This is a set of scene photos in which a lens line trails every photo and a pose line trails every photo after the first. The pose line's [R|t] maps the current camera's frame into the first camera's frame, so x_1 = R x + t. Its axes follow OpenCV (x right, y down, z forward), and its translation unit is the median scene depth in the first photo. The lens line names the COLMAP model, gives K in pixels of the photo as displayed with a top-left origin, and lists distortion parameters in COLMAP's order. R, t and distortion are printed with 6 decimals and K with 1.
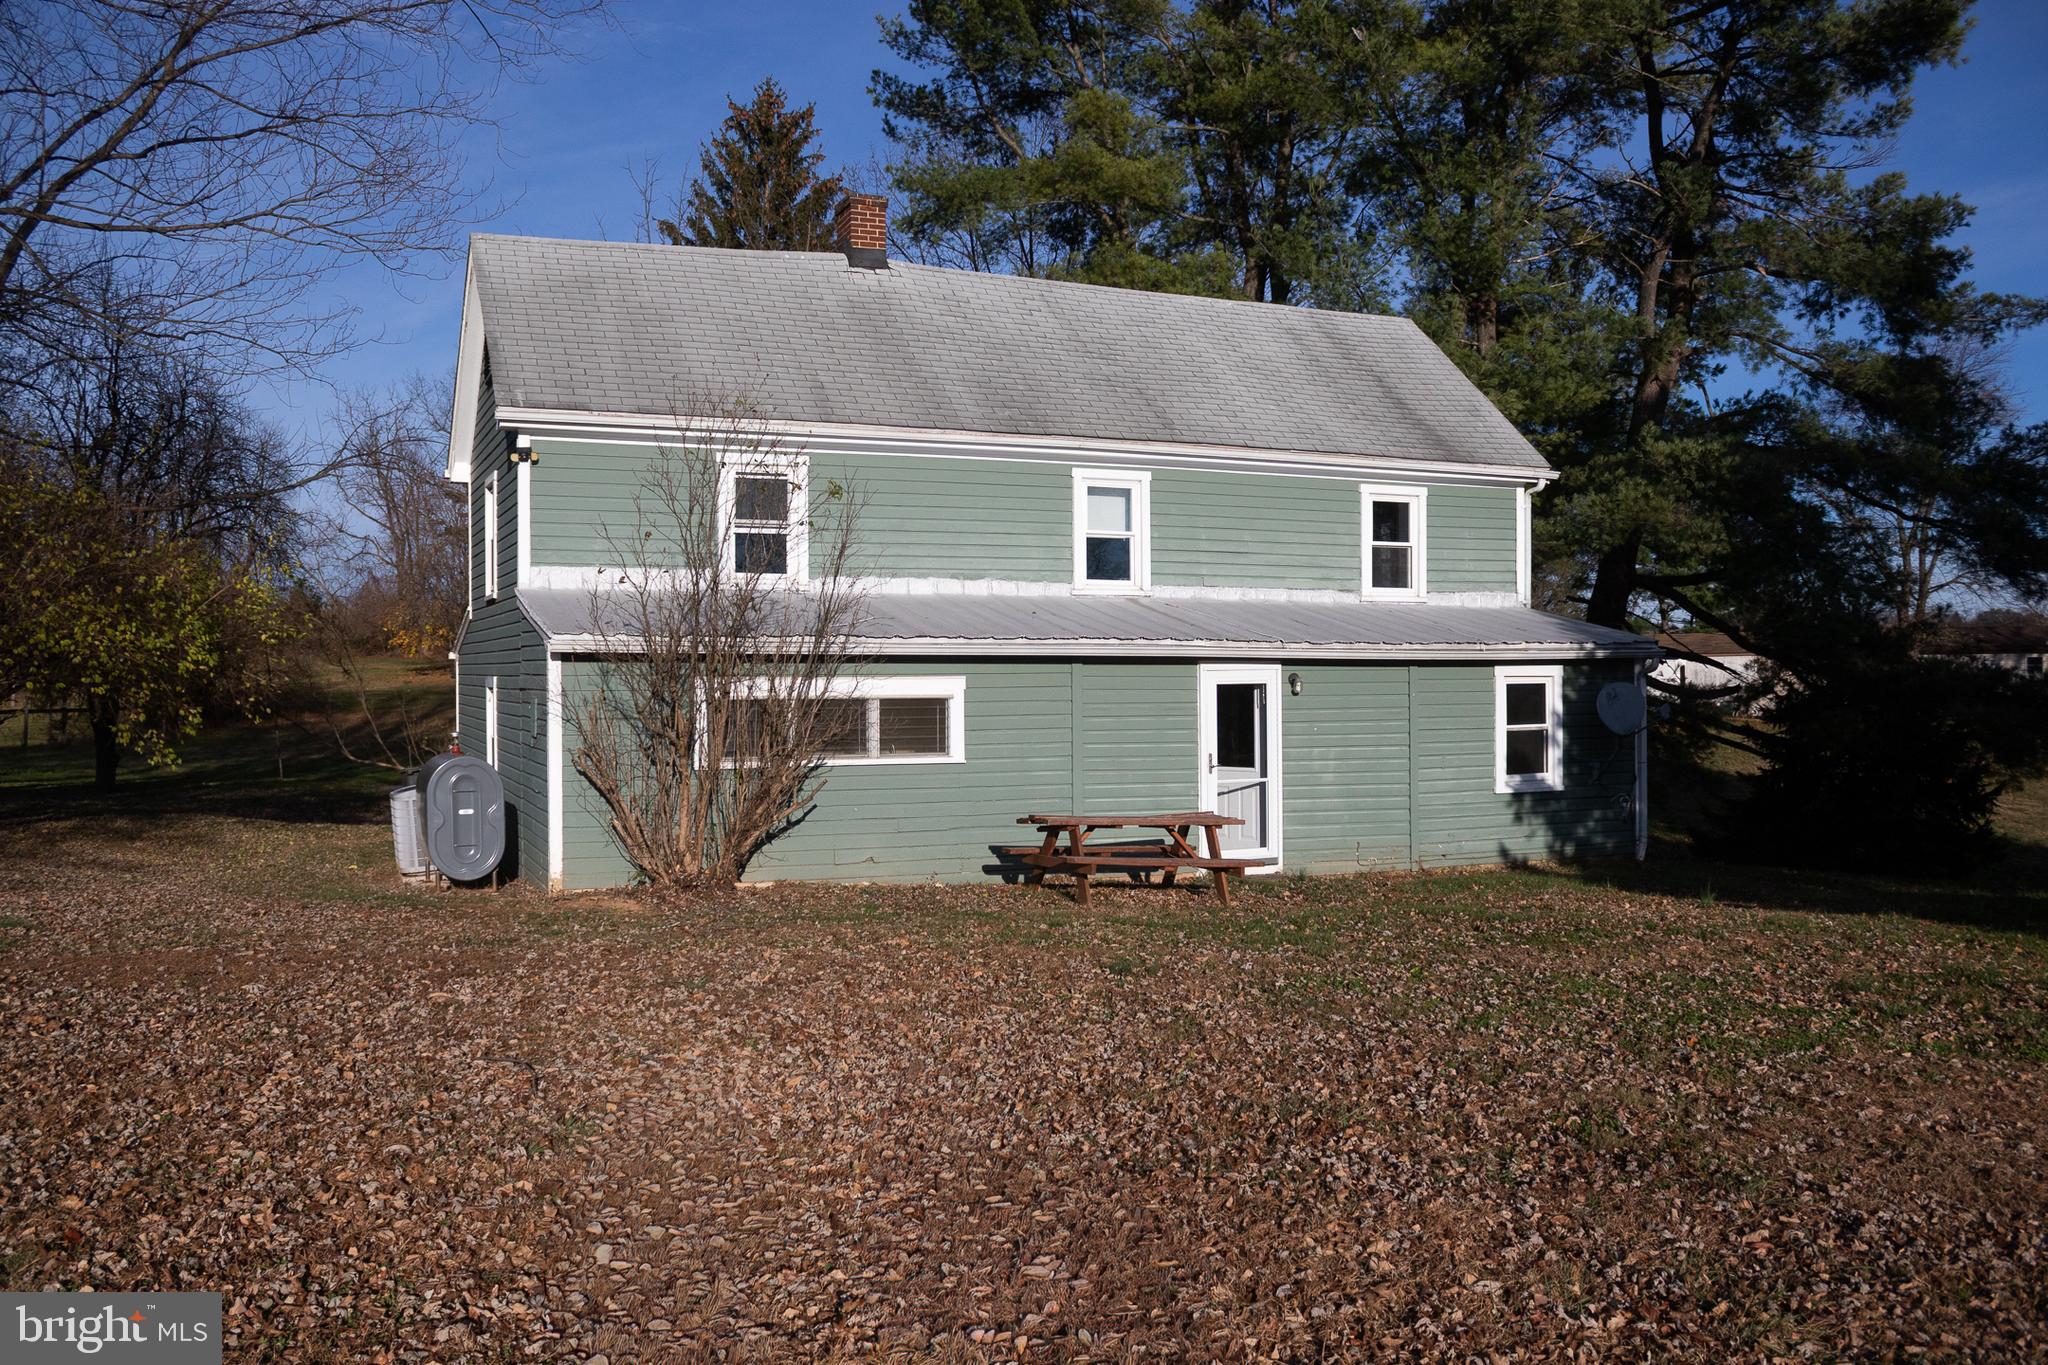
lens RADIAL K [[1728.1, 0, 1024.0], [0, 1728.1, 682.5], [0, 0, 1]] dist [-0.159195, 0.153496]
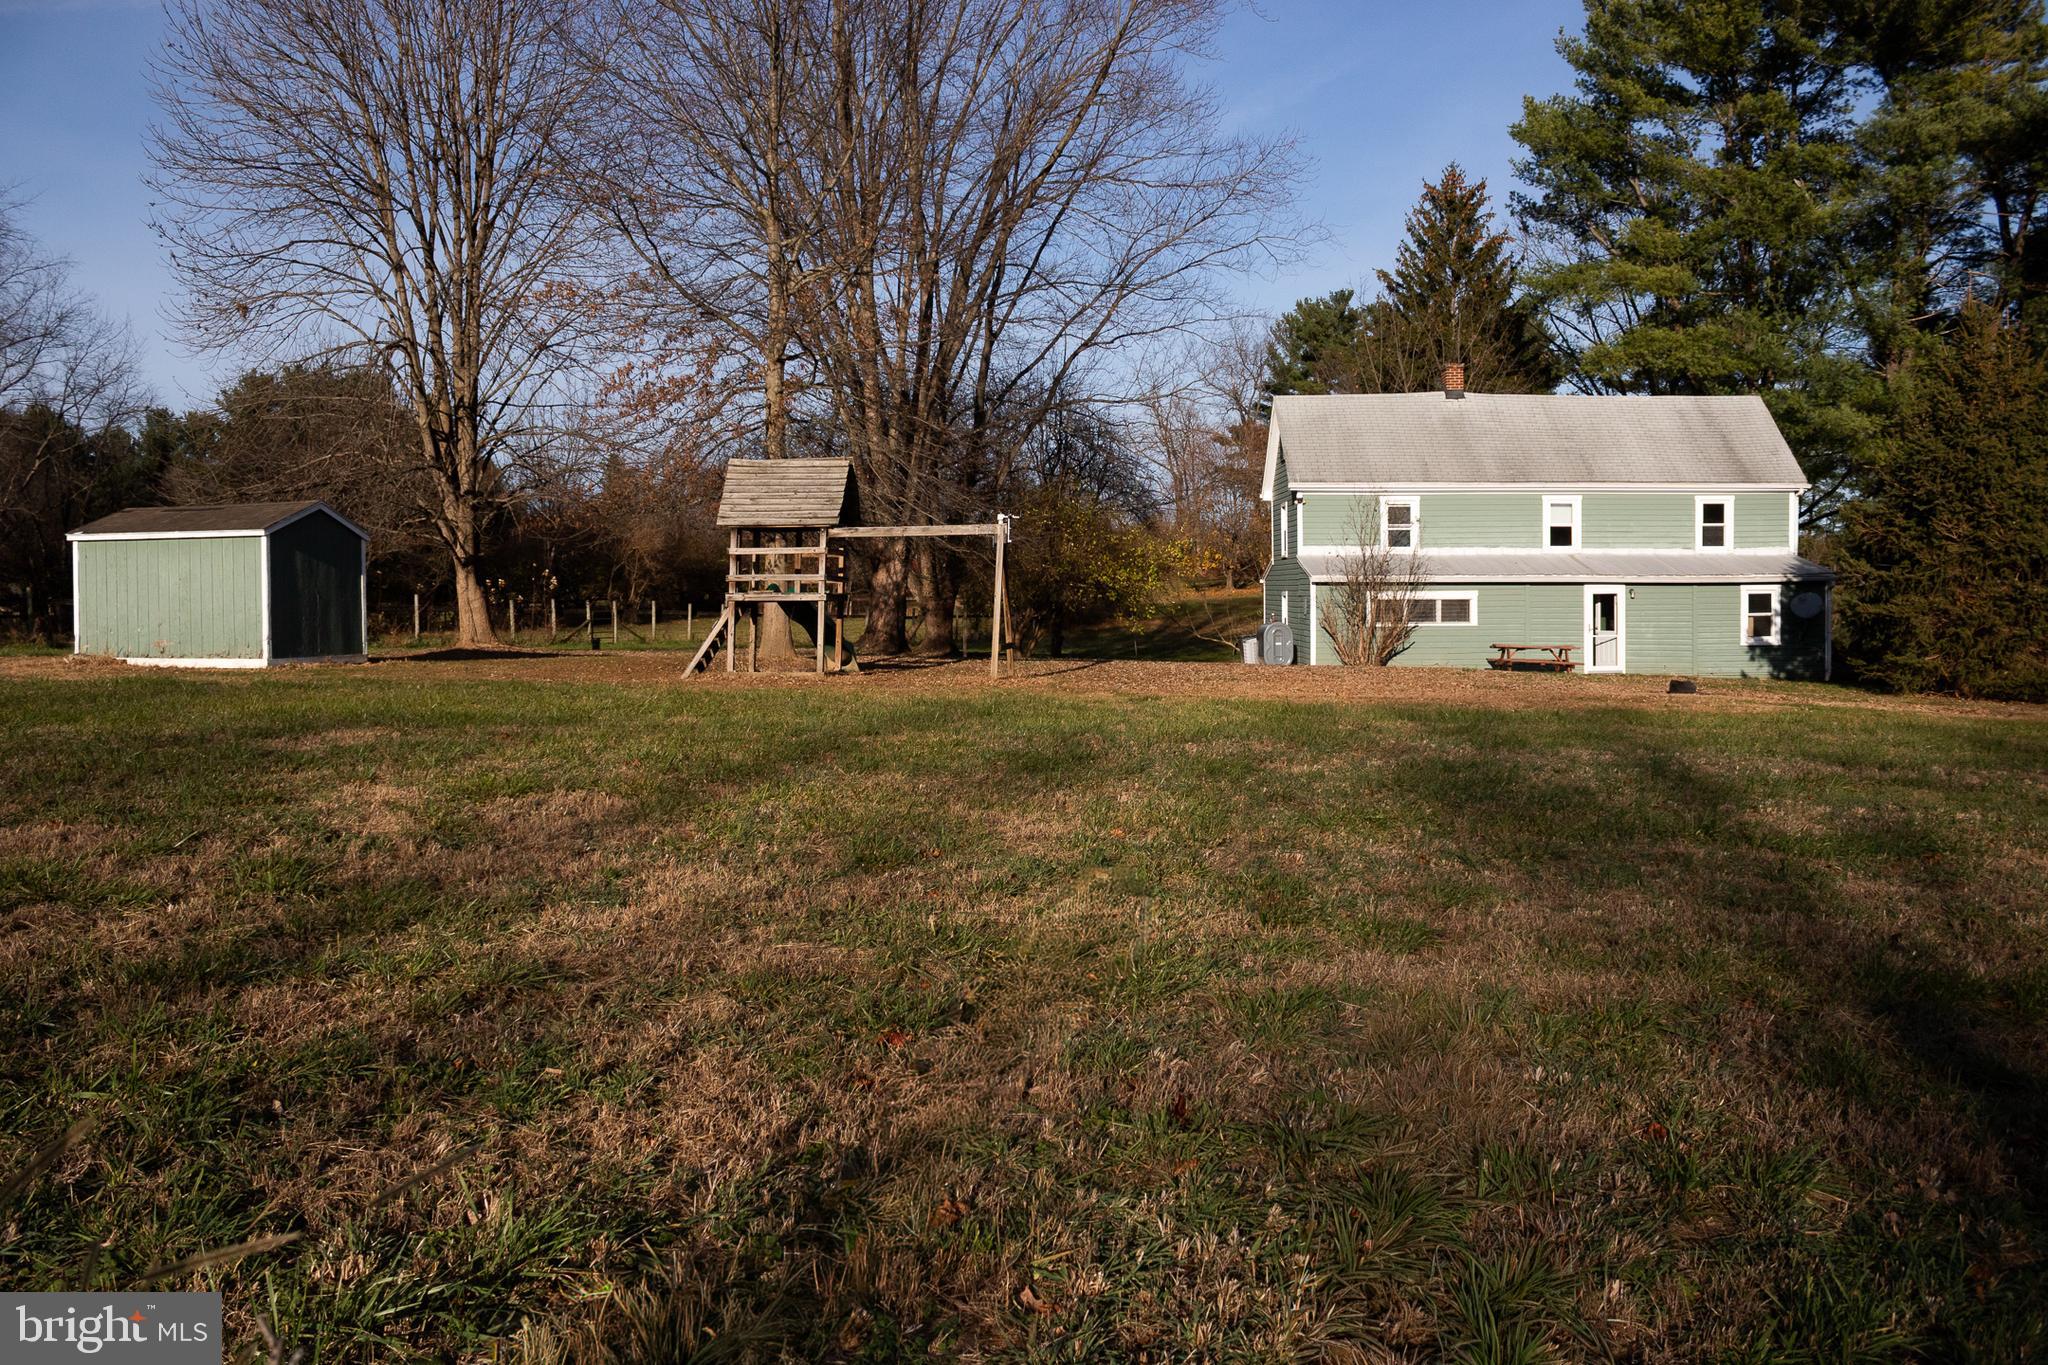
lens RADIAL K [[1744.6, 0, 1024.0], [0, 1744.6, 682.5], [0, 0, 1]] dist [-0.161042, 0.159702]
pose [[0.909697, 0.015702, -0.414976, 0.382455], [0.004792, 0.998821, 0.048299, 0.004972], [0.415245, -0.045926, 0.908549, -1.434790]]
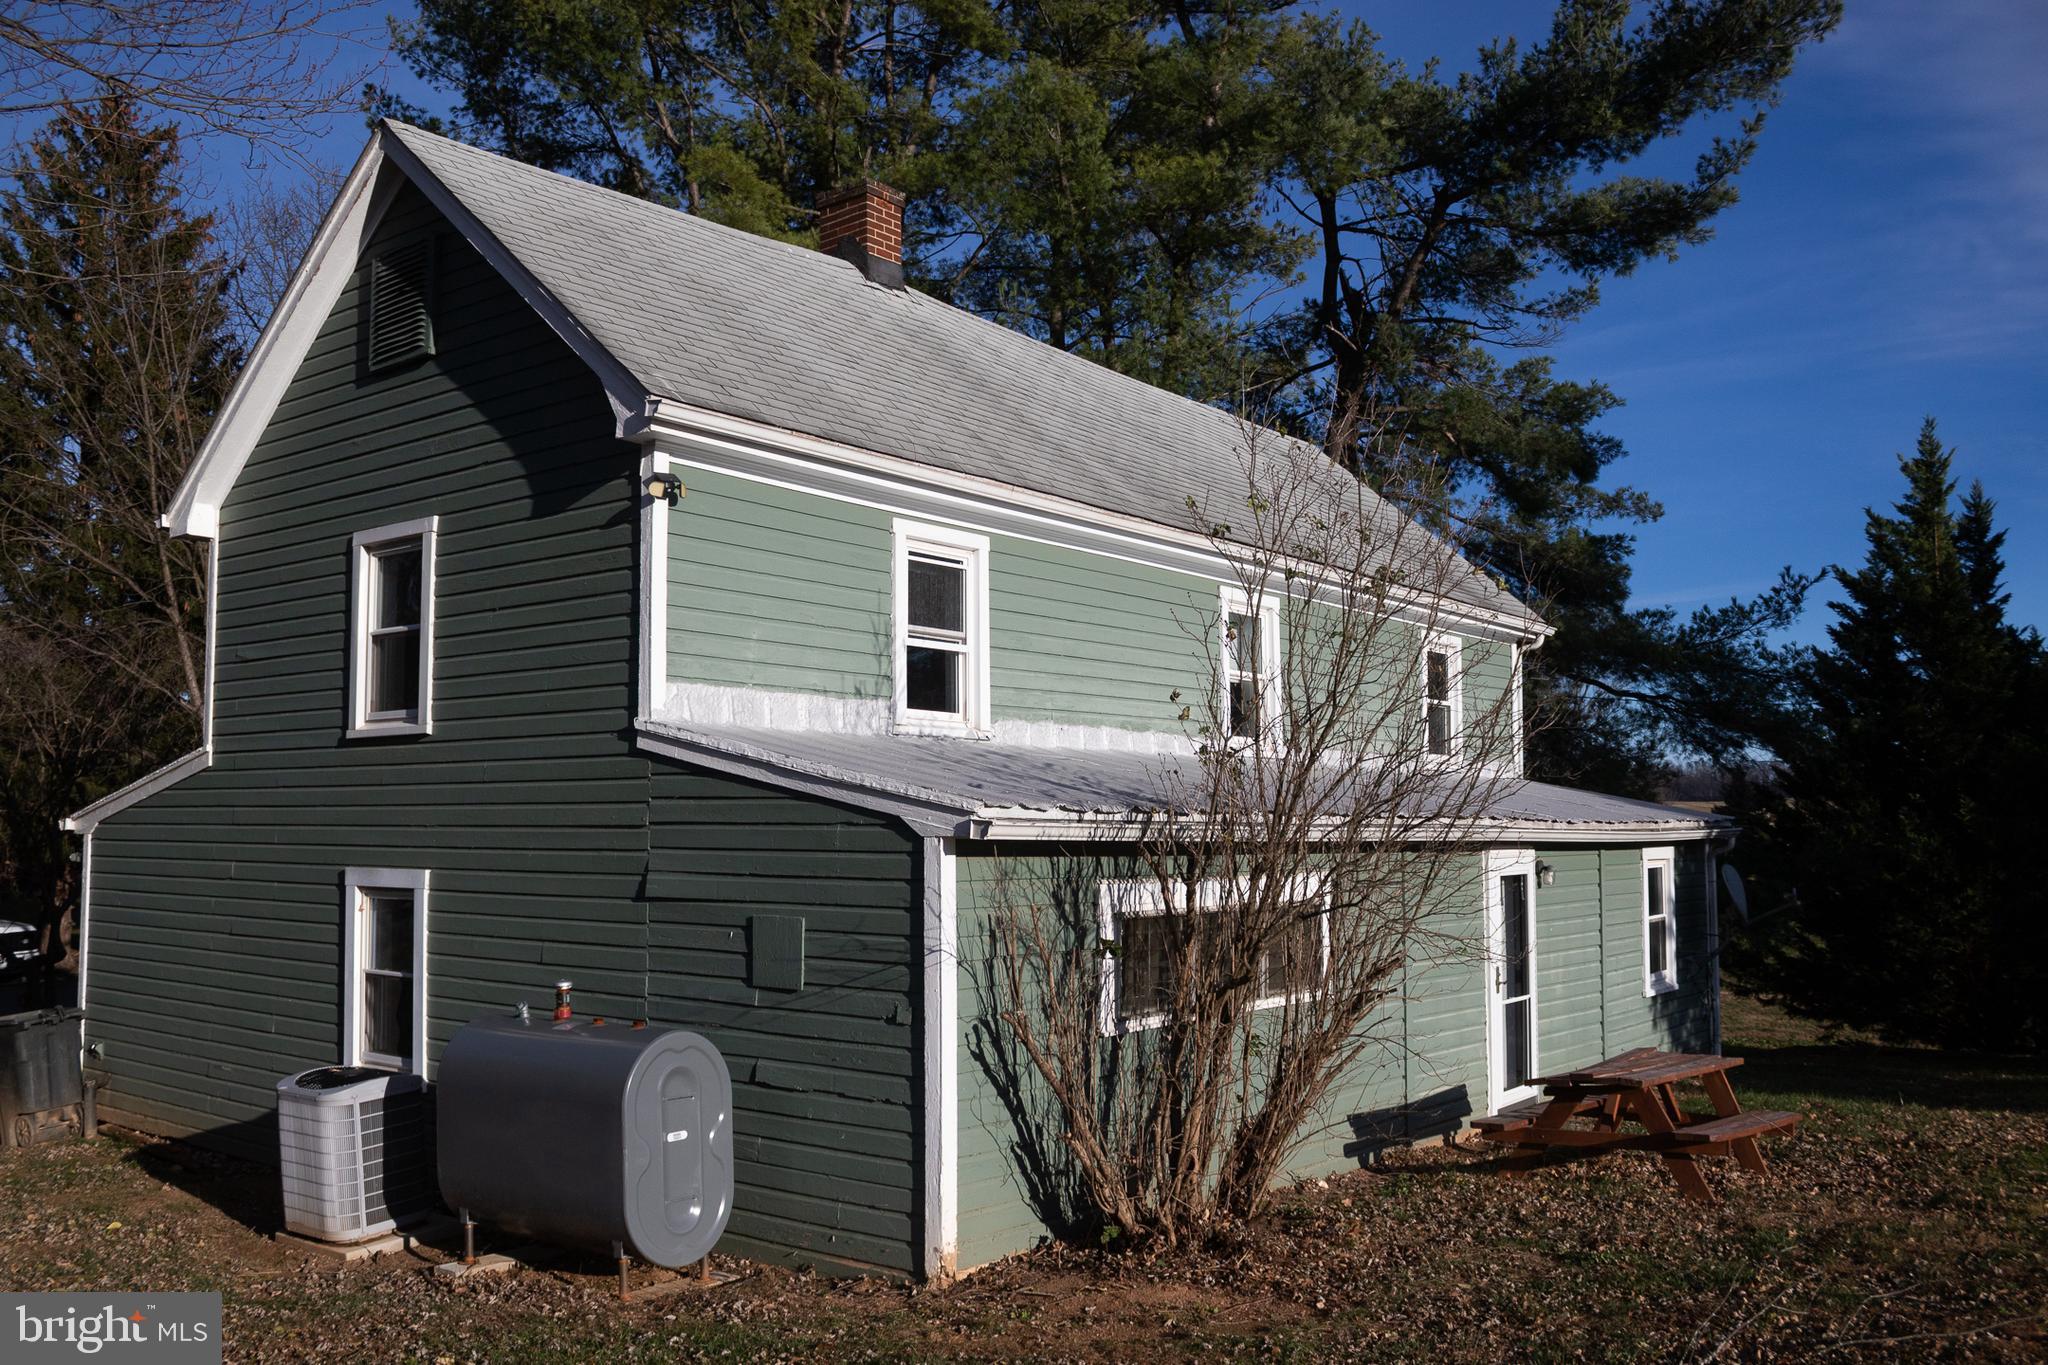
lens RADIAL K [[1744.6, 0, 1024.0], [0, 1744.6, 682.5], [0, 0, 1]] dist [-0.161042, 0.159702]
pose [[0.876115, 0.043908, 0.480098, -0.460561], [0.000610, 0.995742, -0.092180, -0.014494], [-0.482102, 0.081053, 0.872358, 0.435749]]
